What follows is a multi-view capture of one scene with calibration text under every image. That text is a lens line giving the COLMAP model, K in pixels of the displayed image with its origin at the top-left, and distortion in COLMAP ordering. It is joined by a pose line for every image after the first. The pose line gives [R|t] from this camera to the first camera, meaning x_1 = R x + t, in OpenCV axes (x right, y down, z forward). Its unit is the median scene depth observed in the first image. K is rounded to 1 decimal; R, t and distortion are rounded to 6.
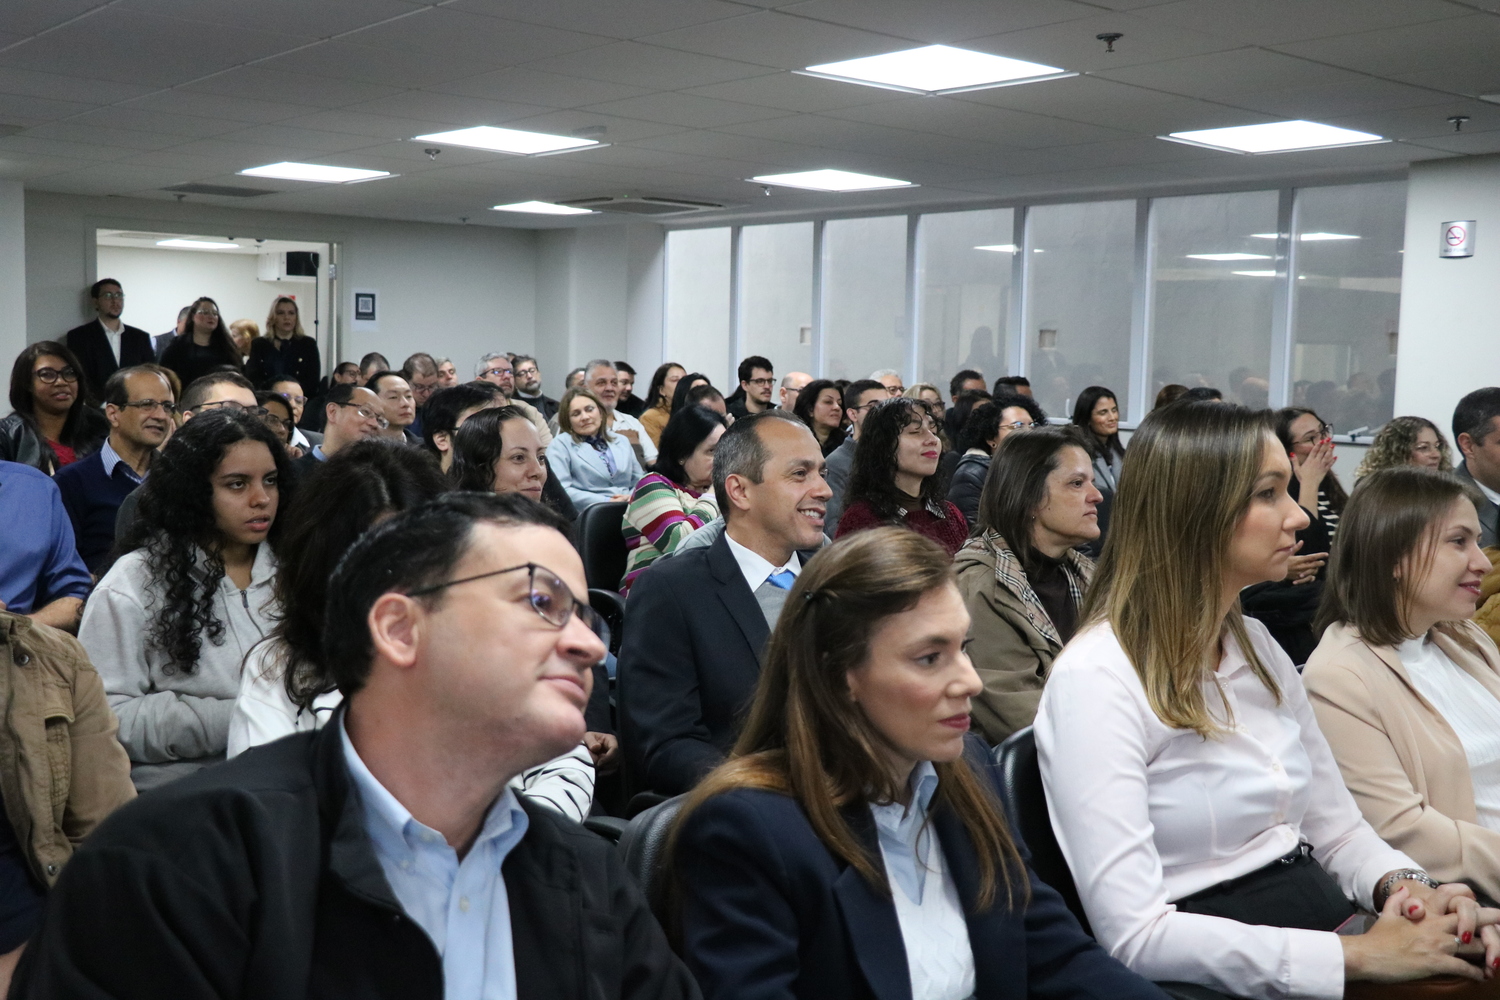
lens RADIAL K [[1576.4, 0, 755.3], [0, 1576.4, 506.1], [0, 0, 1]] dist [0.012275, 0.000000]
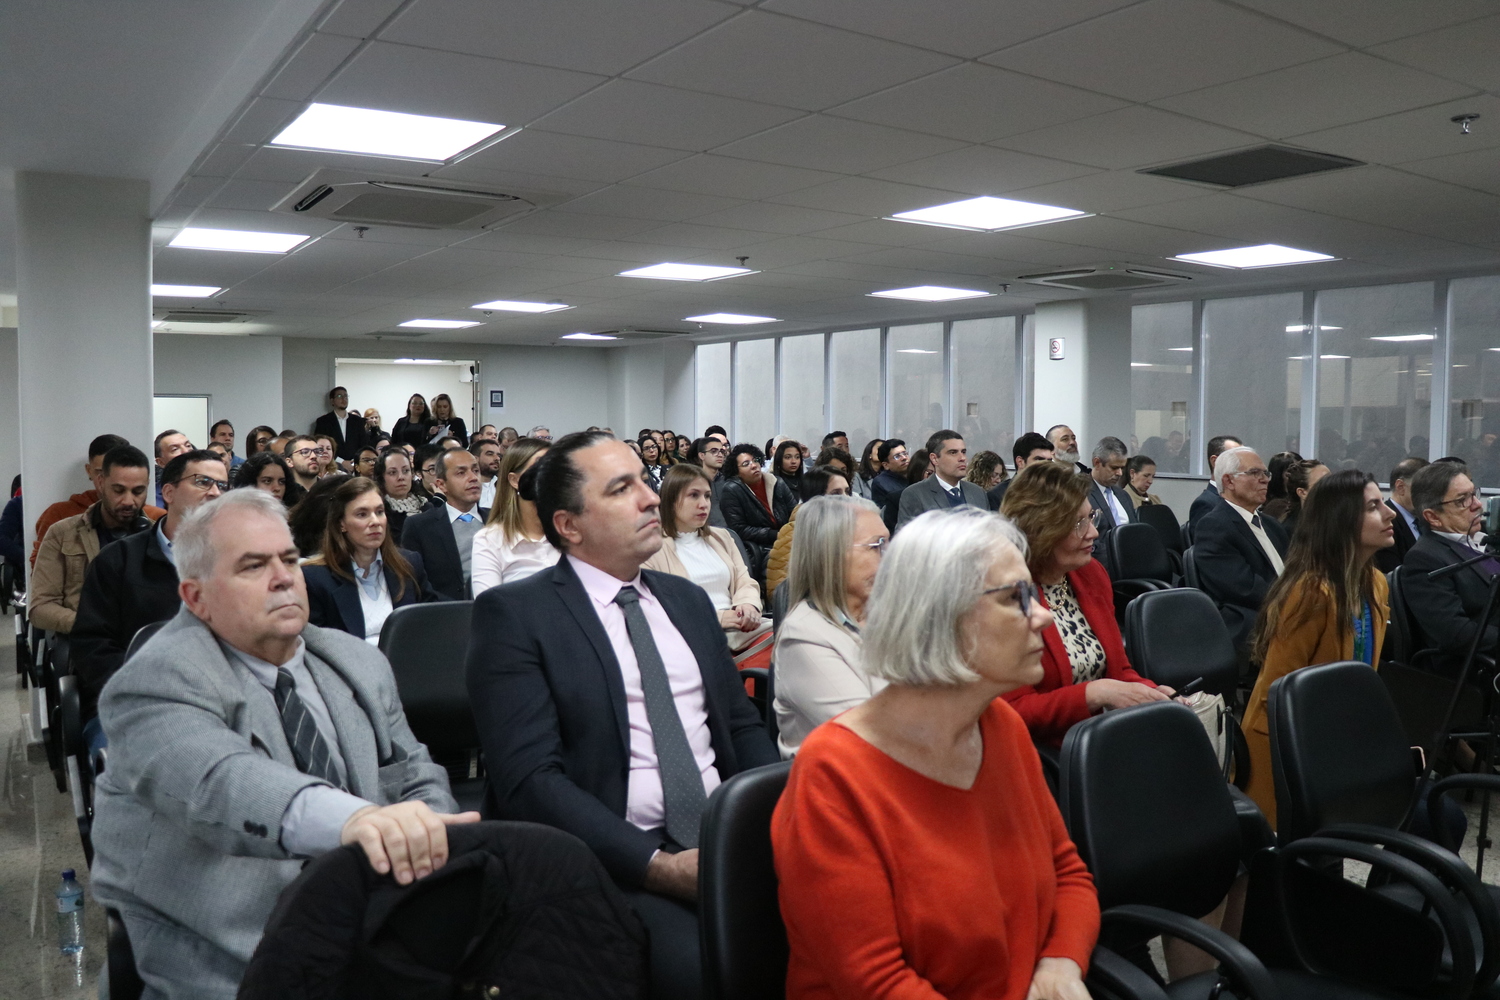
lens RADIAL K [[1250.4, 0, 746.7], [0, 1250.4, 487.7], [0, 0, 1]] dist [-0.125805, 0.050919]
pose [[0.988907, -0.008969, -0.148262, 0.202458], [0.002099, 0.998919, -0.046427, 0.025282], [0.148519, 0.045601, 0.987858, -0.224027]]
